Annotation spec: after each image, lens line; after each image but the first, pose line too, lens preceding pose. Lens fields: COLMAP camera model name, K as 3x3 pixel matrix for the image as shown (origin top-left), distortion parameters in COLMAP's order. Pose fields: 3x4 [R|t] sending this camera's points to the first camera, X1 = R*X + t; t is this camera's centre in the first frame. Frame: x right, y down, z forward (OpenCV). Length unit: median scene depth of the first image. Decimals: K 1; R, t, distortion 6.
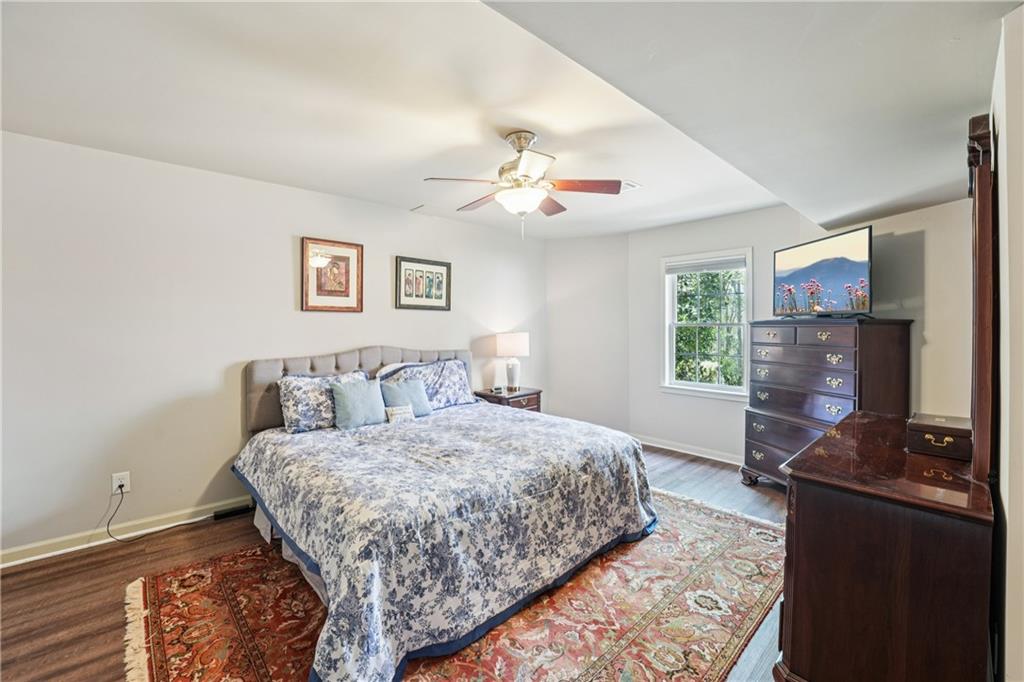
lens RADIAL K [[419.0, 0, 517.0], [0, 419.0, 332.8], [0, 0, 1]] dist [-0.027877, 0.002681]
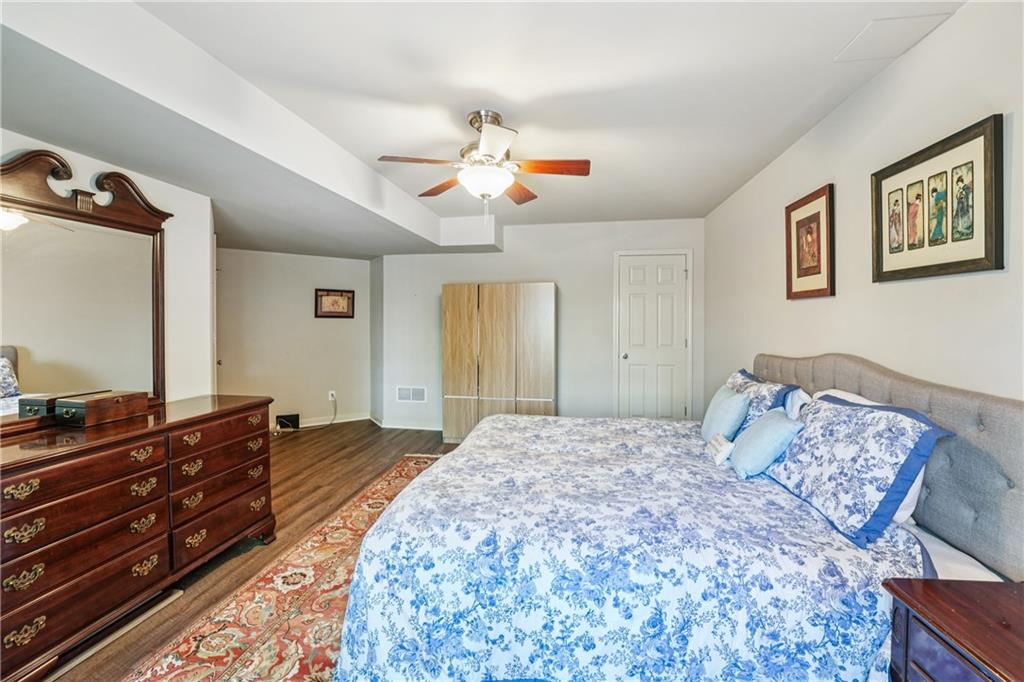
lens RADIAL K [[419.0, 0, 505.6], [0, 419.0, 325.1], [0, 0, 1]] dist [-0.027877, 0.002681]
pose [[-0.797395, 0.011730, -0.603344, 0.368076], [-0.006885, 0.999569, 0.028532, -0.020681], [0.603418, 0.026905, -0.796971, 1.206167]]
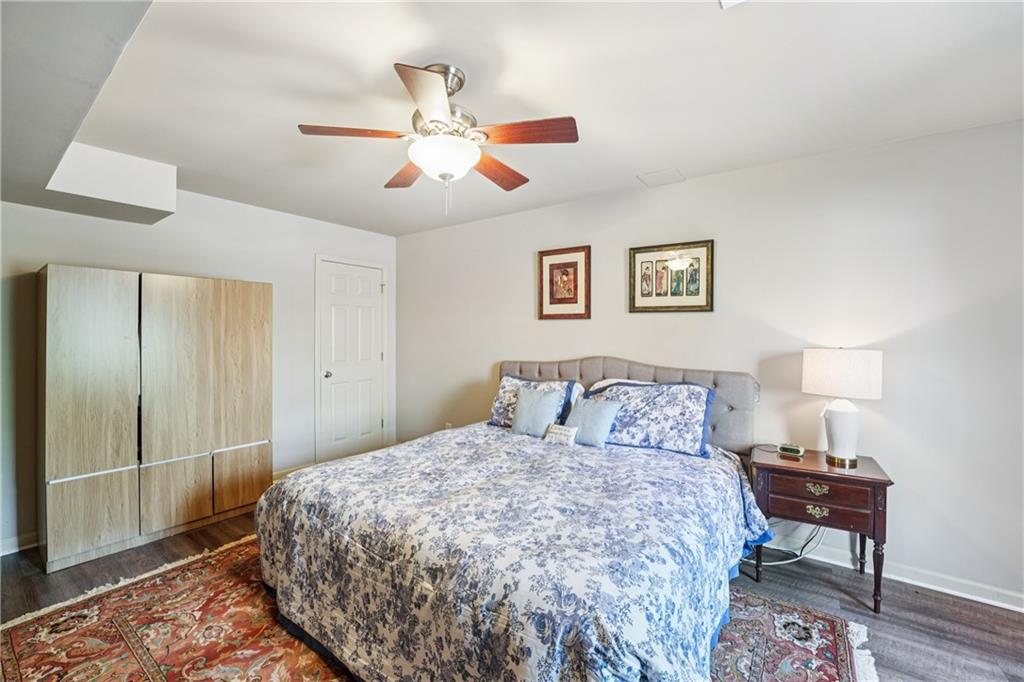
lens RADIAL K [[419.0, 0, 506.8], [0, 419.0, 334.5], [0, 0, 1]] dist [-0.027877, 0.002681]
pose [[0.190111, 0.005217, -0.981749, 0.505700], [-0.021132, 0.999776, 0.001220, -0.011855], [0.981535, 0.020514, 0.190178, 0.654515]]
